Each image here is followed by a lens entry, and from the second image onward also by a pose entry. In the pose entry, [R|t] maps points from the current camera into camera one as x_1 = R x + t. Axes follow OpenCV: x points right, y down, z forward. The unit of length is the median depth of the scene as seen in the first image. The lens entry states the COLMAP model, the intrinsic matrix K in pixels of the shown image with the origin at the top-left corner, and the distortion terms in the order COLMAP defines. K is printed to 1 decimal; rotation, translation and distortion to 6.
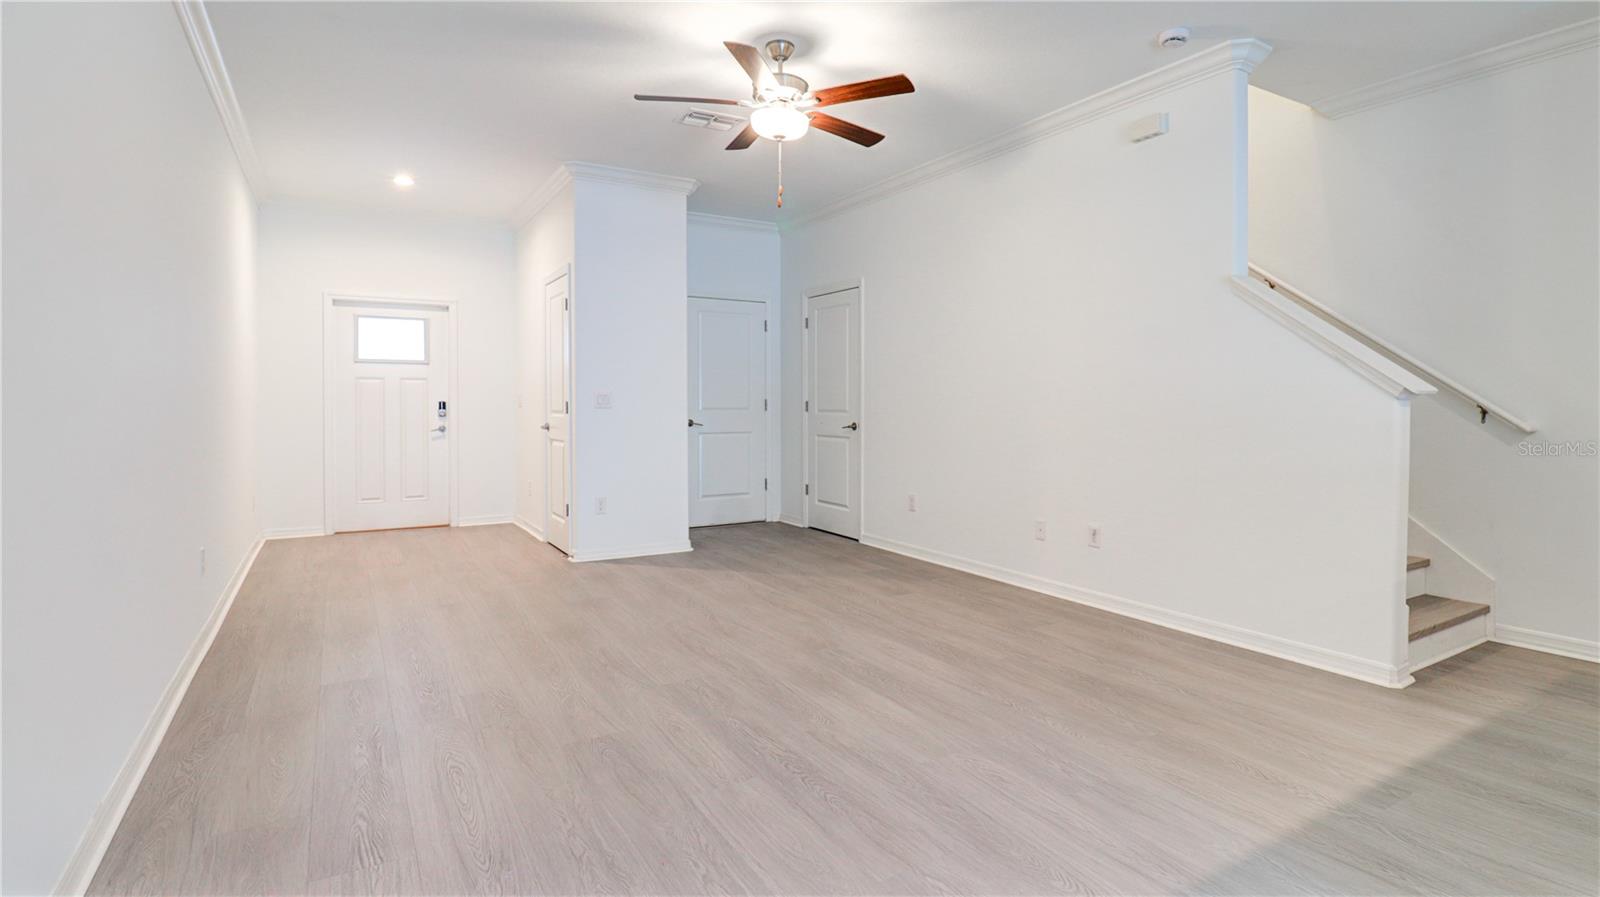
lens RADIAL K [[786.2, 0, 833.1], [0, 786.2, 421.8], [0, 0, 1]] dist [0.000914, -0.029722]
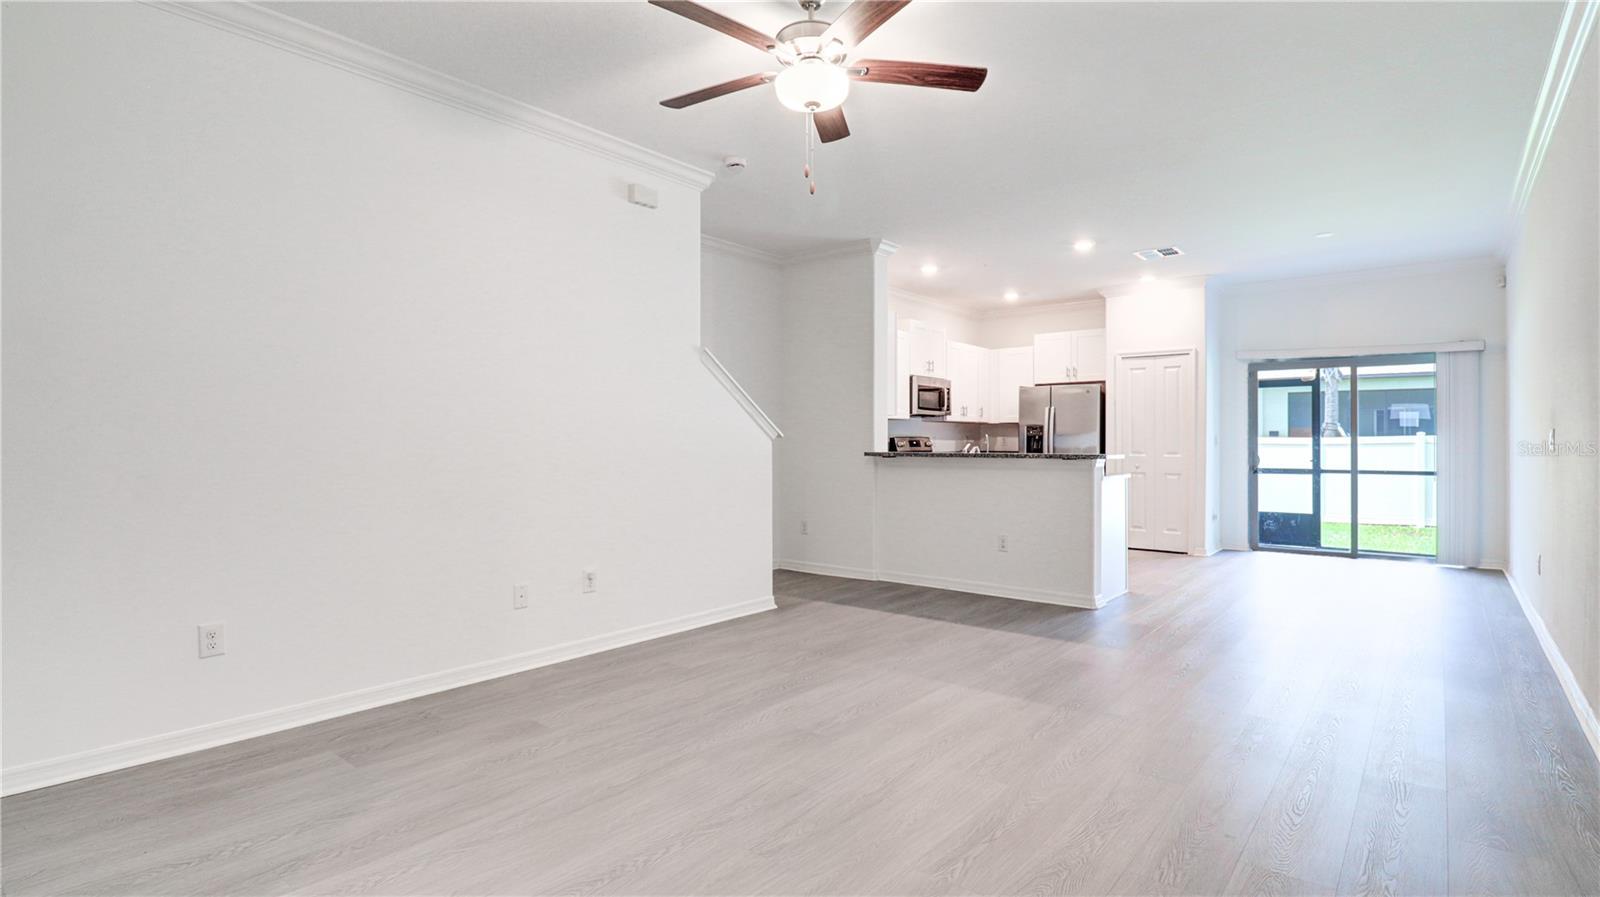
lens RADIAL K [[775.9, 0, 827.9], [0, 775.9, 440.6], [0, 0, 1]] dist [0.003014, -0.014834]
pose [[-0.342402, -0.000919, 0.939553, -0.722724], [0.019375, 0.999780, 0.008039, -0.031860], [-0.939354, 0.020957, -0.342308, 1.132851]]
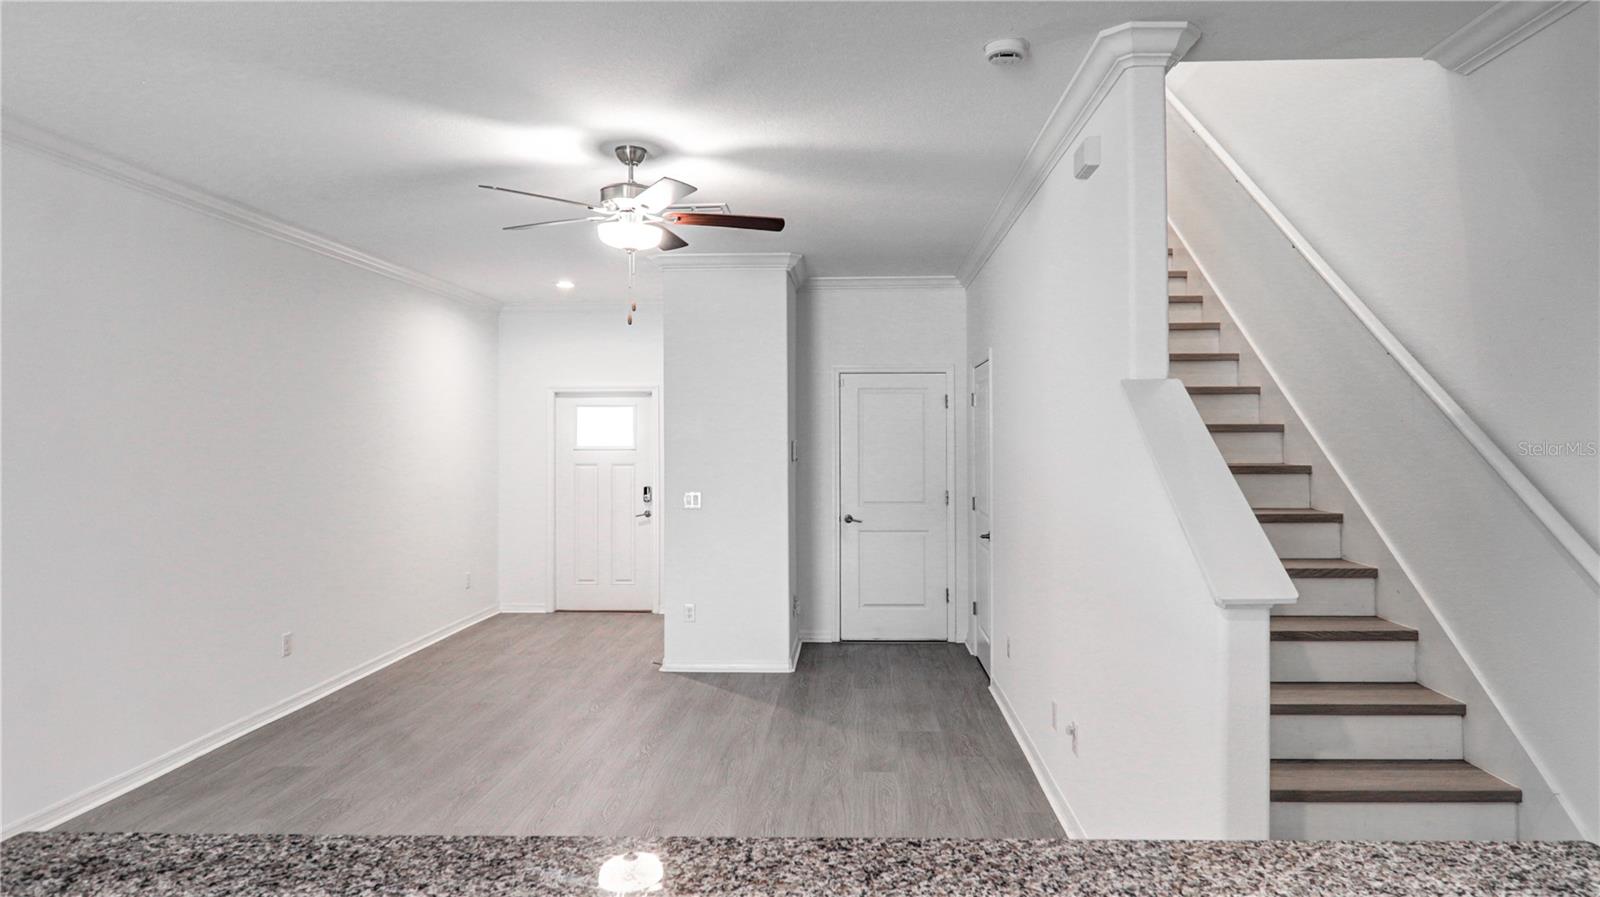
lens RADIAL K [[967.0, 0, 836.5], [0, 967.0, 440.1], [0, 0, 1]] dist [0.003720, -0.000052]
pose [[0.839302, -0.005160, -0.543641, 0.673331], [-0.010000, 0.999639, -0.024927, -0.102443], [0.543574, 0.026357, 0.838947, 0.169490]]
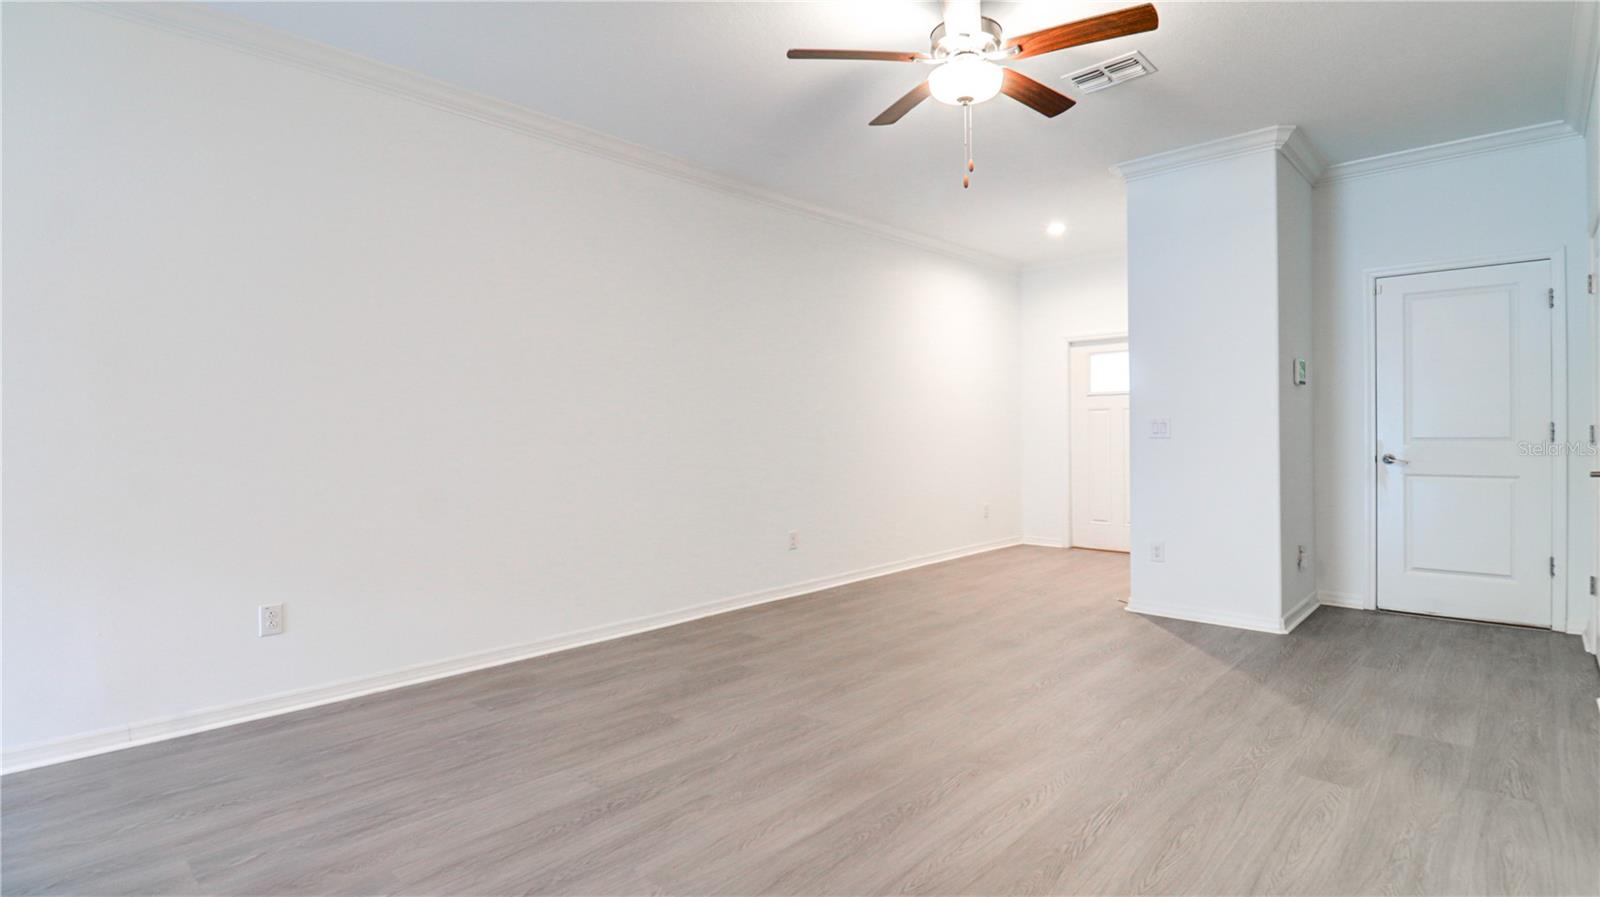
lens RADIAL K [[775.9, 0, 827.9], [0, 775.9, 440.6], [0, 0, 1]] dist [0.003014, -0.014834]
pose [[0.276463, 0.005220, -0.961010, 0.586972], [-0.013482, 0.999908, 0.001553, -0.015771], [0.960930, 0.012527, 0.276508, 0.586617]]
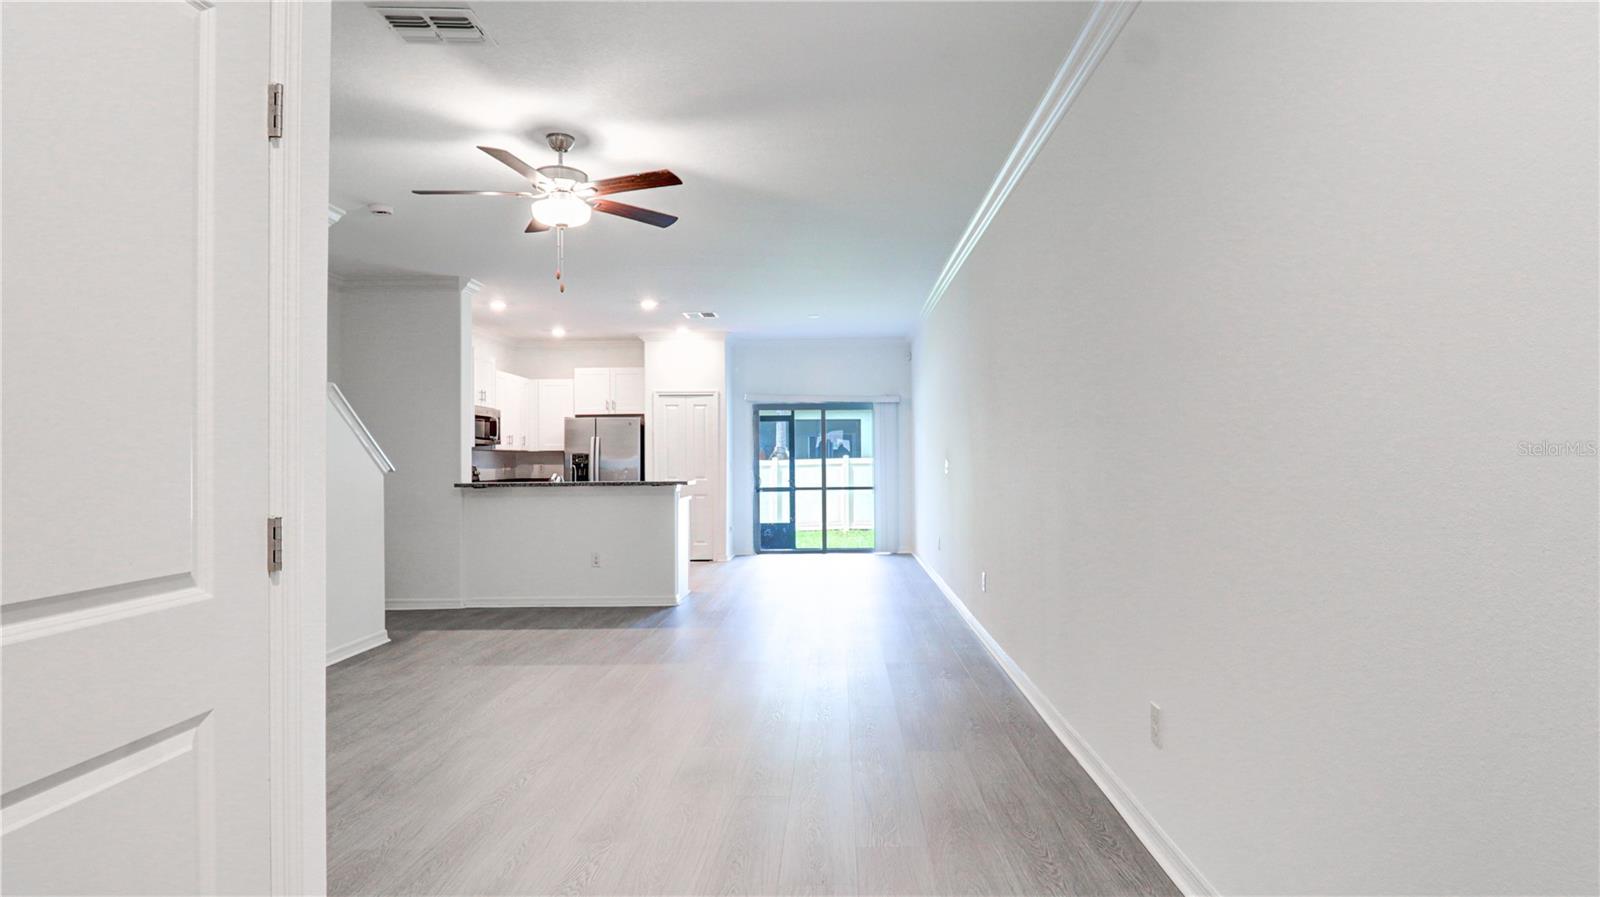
lens RADIAL K [[839.7, 0, 834.9], [0, 839.7, 446.1], [0, 0, 1]] dist [0.001557, 0.000030]
pose [[-0.849043, 0.015779, 0.528088, -0.861891], [0.020219, 0.999792, 0.002633, -0.060366], [-0.527937, 0.012913, -0.849186, 1.581919]]
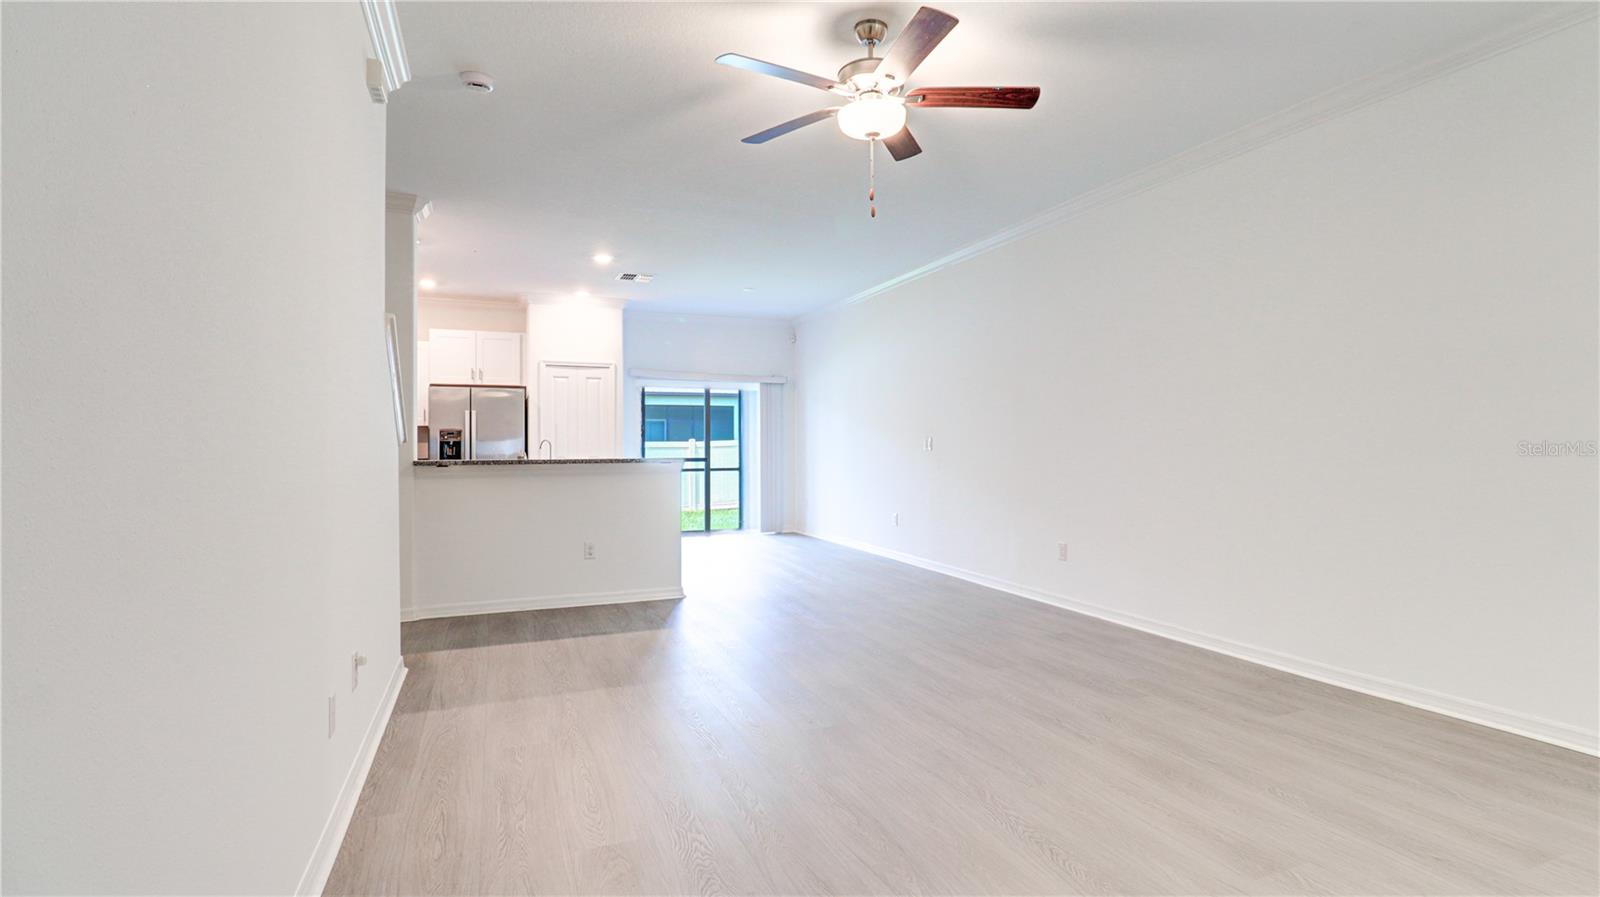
lens RADIAL K [[775.9, 0, 827.9], [0, 775.9, 440.6], [0, 0, 1]] dist [0.003014, -0.014834]
pose [[-0.988865, 0.005033, 0.148729, -0.128324], [0.007312, 0.999864, 0.014780, -0.040563], [-0.148635, 0.015703, -0.988768, 1.657528]]
